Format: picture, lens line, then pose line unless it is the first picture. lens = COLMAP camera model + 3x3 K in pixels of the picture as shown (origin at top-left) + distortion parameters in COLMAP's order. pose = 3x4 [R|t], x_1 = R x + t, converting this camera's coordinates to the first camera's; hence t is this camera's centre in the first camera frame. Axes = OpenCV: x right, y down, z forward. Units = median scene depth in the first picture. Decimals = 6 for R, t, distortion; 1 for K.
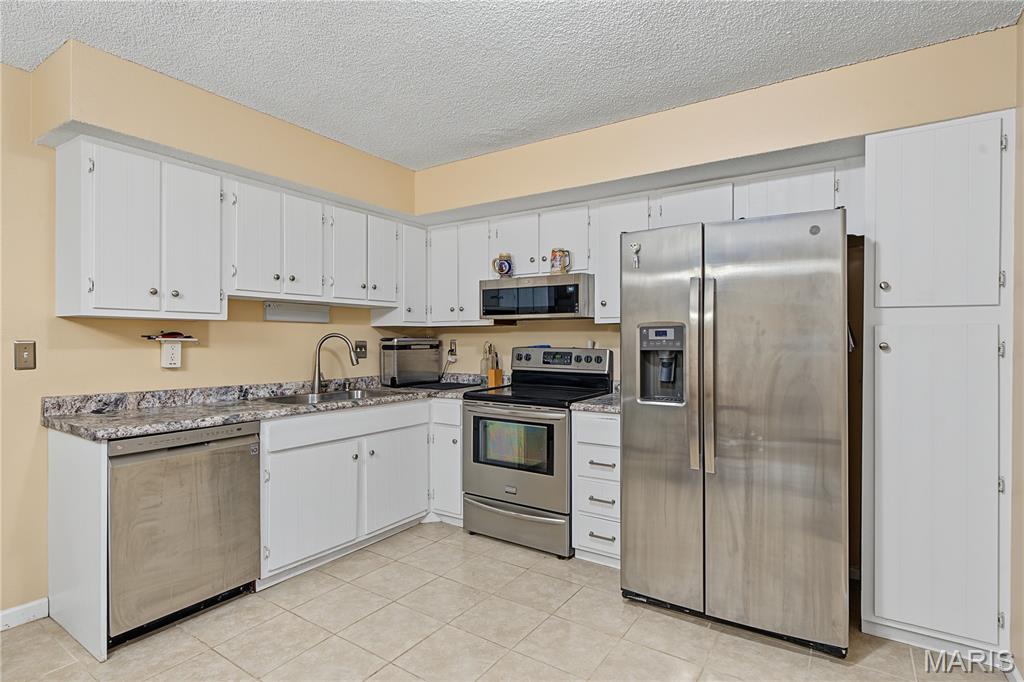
lens RADIAL K [[525.4, 0, 513.1], [0, 525.4, 336.6], [0, 0, 1]] dist [-0.000094, -0.000062]
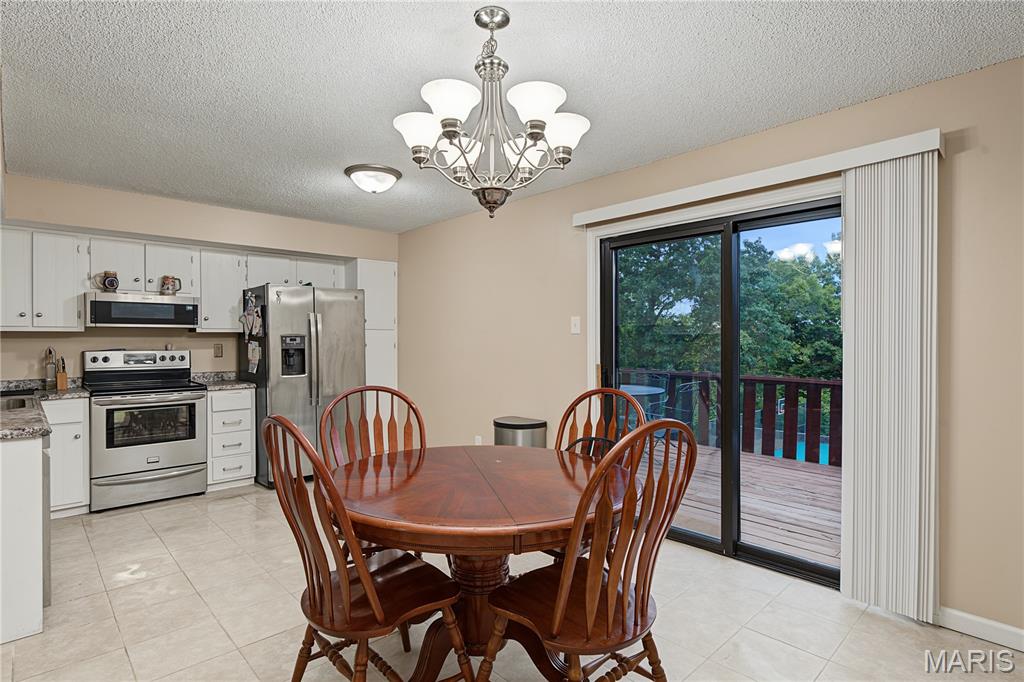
lens RADIAL K [[525.4, 0, 512.9], [0, 525.4, 342.8], [0, 0, 1]] dist [-0.000094, -0.000062]
pose [[0.224336, -0.007554, 0.974483, -1.042436], [0.001567, 0.999971, 0.007390, -0.005710], [-0.974511, -0.000130, 0.224342, -0.157590]]
